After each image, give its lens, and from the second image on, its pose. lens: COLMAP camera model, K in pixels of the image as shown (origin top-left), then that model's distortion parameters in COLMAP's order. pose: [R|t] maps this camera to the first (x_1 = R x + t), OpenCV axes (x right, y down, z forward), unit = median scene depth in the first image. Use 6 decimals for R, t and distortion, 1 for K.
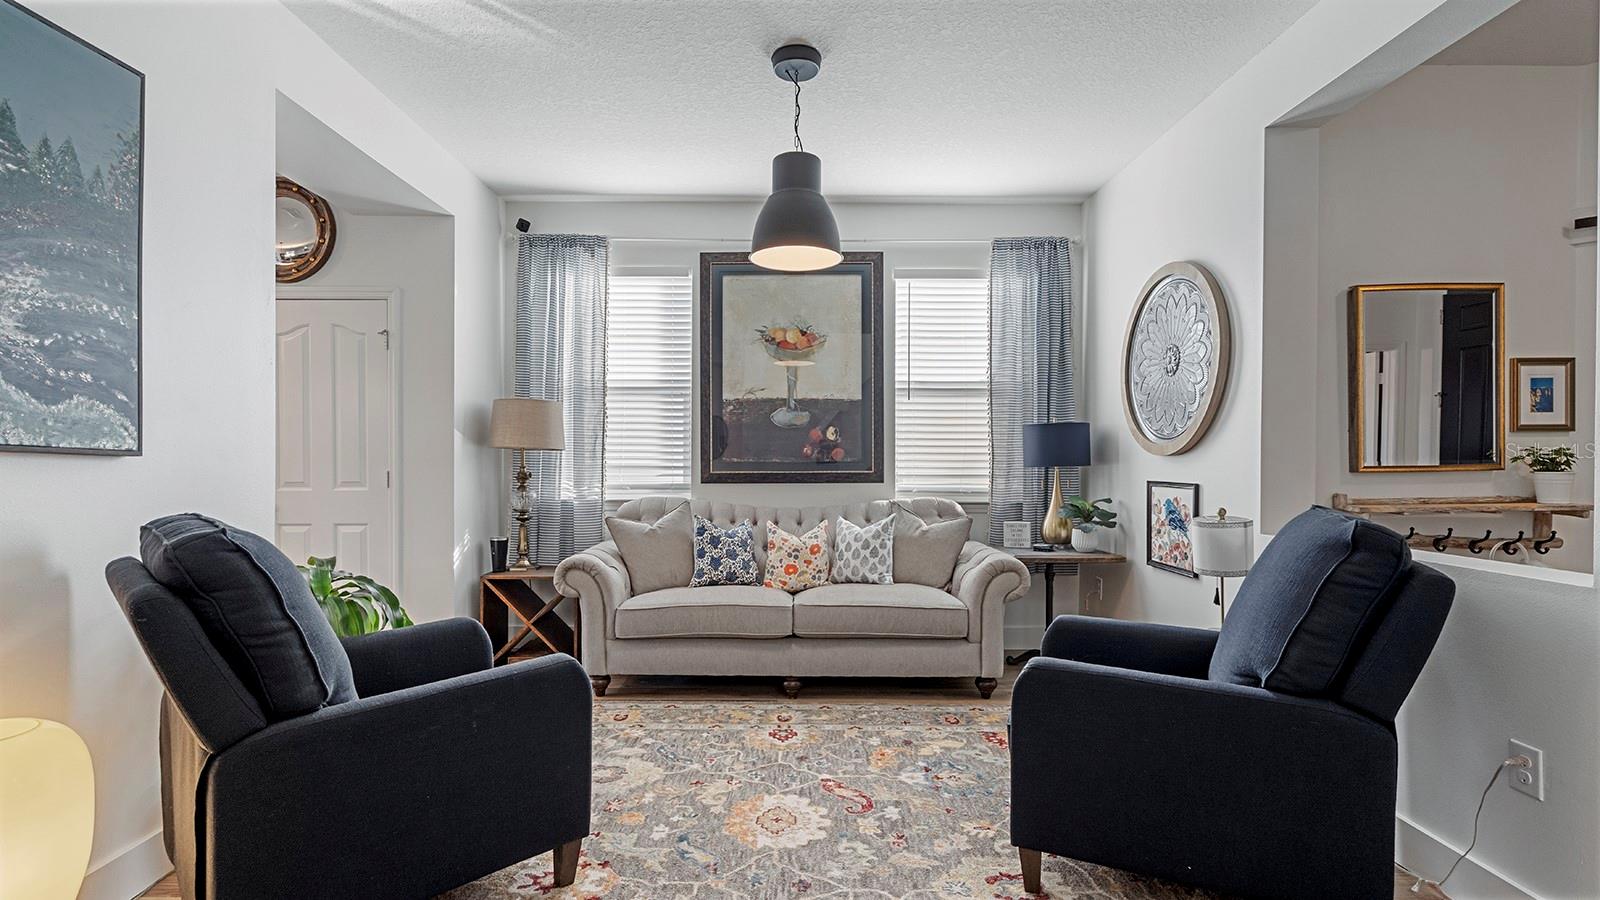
lens RADIAL K [[737.9, 0, 789.3], [0, 737.9, 451.0], [0, 0, 1]] dist [-0.005196, 0.008001]
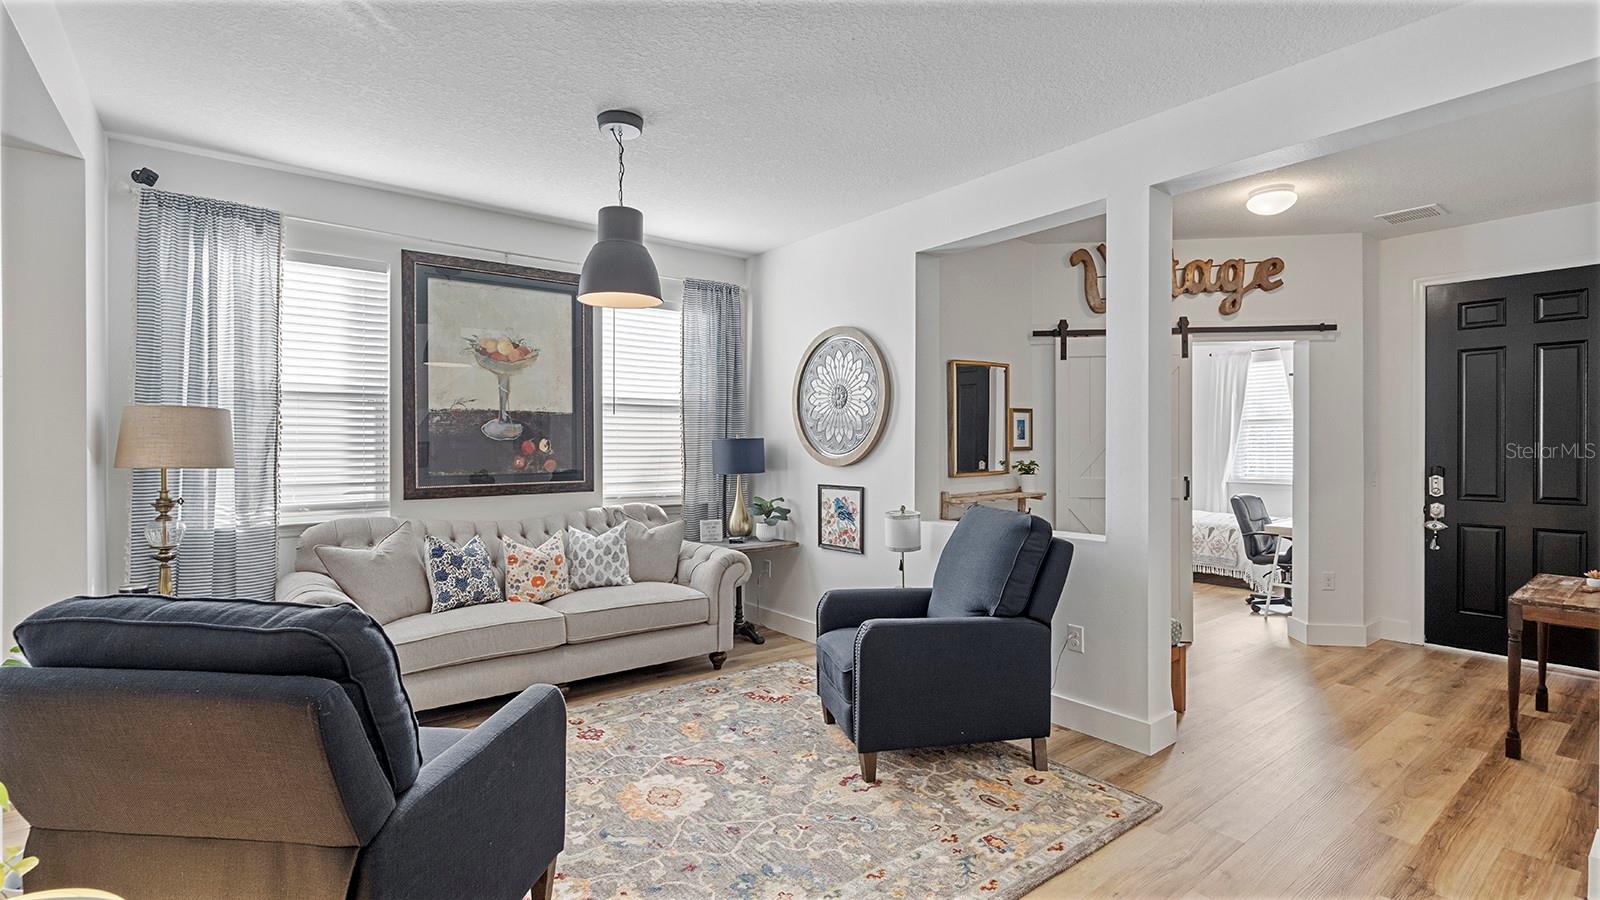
lens RADIAL K [[737.9, 0, 789.3], [0, 737.9, 451.0], [0, 0, 1]] dist [-0.005196, 0.008001]
pose [[0.792796, -0.008916, 0.609422, -0.342122], [-0.004040, 0.999794, 0.019883, -0.043094], [-0.609474, -0.018225, 0.792597, -0.023677]]
